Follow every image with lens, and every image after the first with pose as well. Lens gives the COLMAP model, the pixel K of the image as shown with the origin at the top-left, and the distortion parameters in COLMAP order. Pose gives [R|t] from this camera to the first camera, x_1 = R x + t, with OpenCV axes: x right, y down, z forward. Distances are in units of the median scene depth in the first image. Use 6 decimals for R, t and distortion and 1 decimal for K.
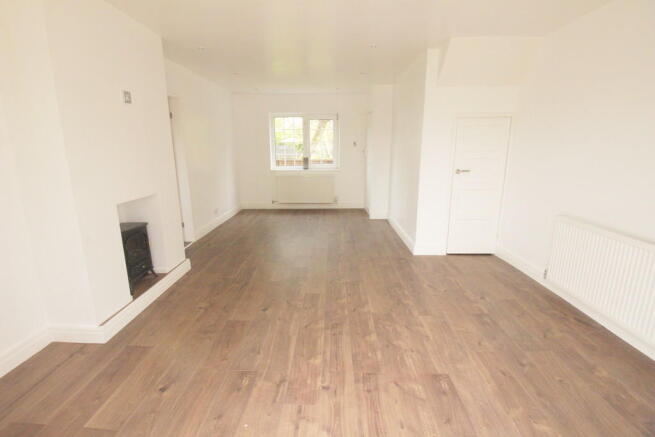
lens RADIAL K [[302.8, 0, 326.5], [0, 302.8, 218.2], [0, 0, 1]] dist [-0.002446, -0.009449]
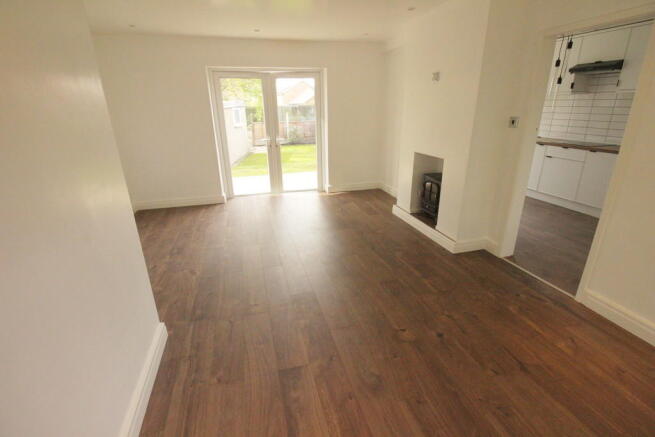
lens RADIAL K [[302.8, 0, 328.5], [0, 302.8, 214.1], [0, 0, 1]] dist [-0.002446, -0.009449]
pose [[-0.955880, 0.123826, -0.266384, 0.177163], [-0.040394, 0.842796, 0.536715, -0.511548], [0.290967, 0.523795, -0.800610, 1.942366]]
